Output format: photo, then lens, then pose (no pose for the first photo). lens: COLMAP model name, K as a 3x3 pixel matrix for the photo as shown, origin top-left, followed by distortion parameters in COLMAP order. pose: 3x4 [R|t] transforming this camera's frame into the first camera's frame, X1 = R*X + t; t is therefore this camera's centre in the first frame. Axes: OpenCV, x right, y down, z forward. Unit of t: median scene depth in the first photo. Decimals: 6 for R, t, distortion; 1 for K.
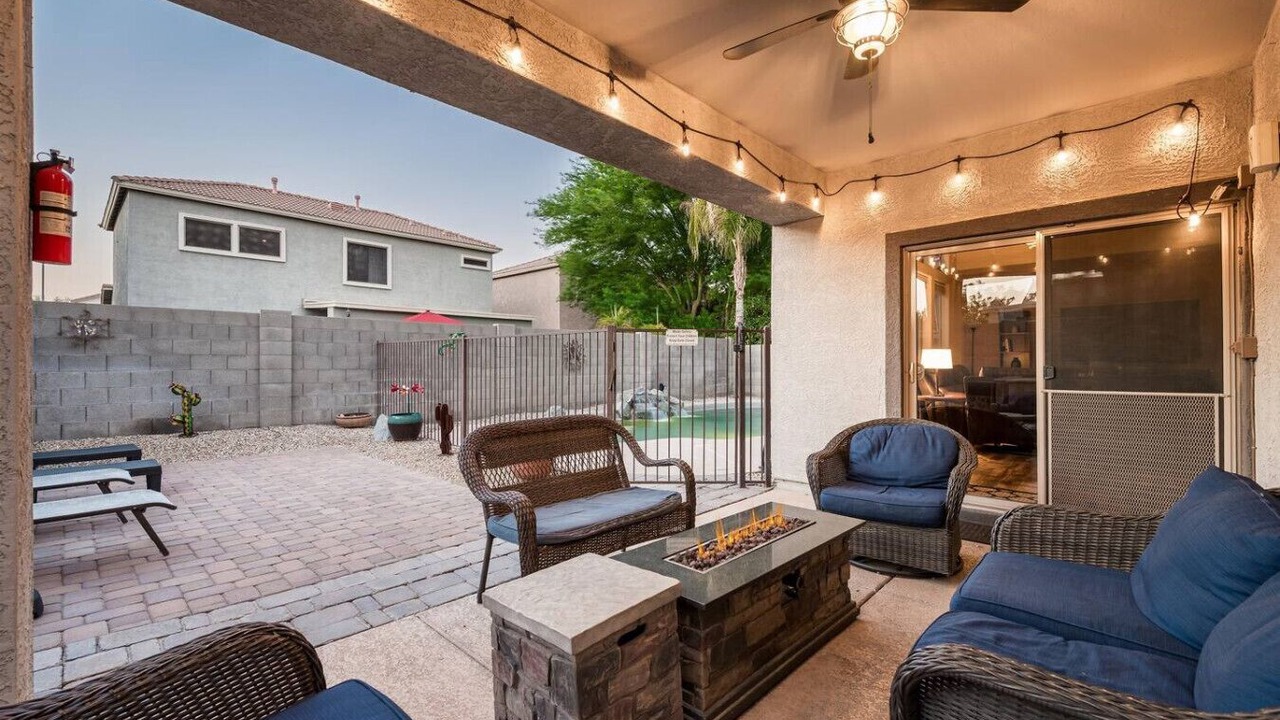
lens RADIAL K [[525.7, 0, 647.2], [0, 525.7, 362.5], [0, 0, 1]] dist [0.002842, 0.000307]
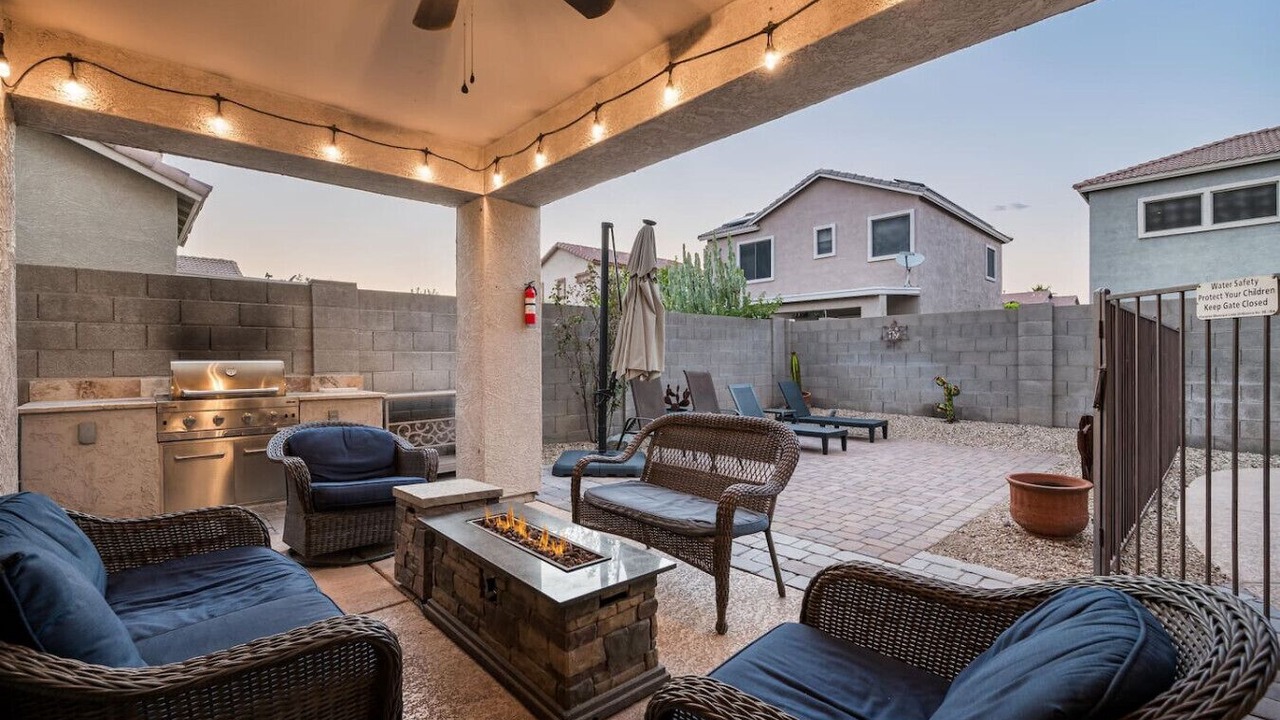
lens RADIAL K [[635.2, 0, 715.6], [0, 635.2, 361.2], [0, 0, 1]] dist [0.003346, -0.000416]
pose [[-0.065985, 0.003570, -0.997814, 0.499550], [0.003987, 0.999987, 0.003315, -0.000848], [0.997813, -0.003759, -0.065998, 0.523360]]
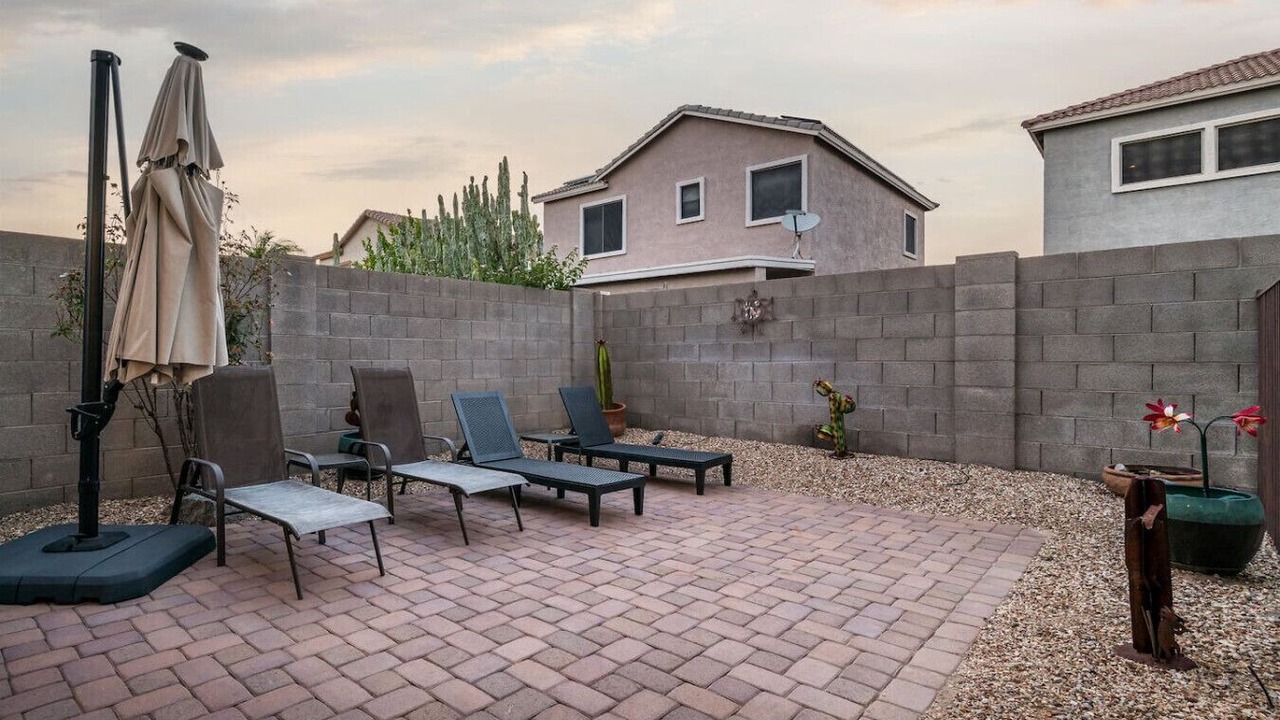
lens RADIAL K [[635.2, 0, 638.2], [0, 635.2, 365.0], [0, 0, 1]] dist [0.003346, -0.000416]
pose [[-0.063443, 0.002935, -0.997981, -0.023891], [-0.000921, 0.999995, 0.003000, 0.015792], [0.997985, 0.001110, -0.063440, 0.714300]]
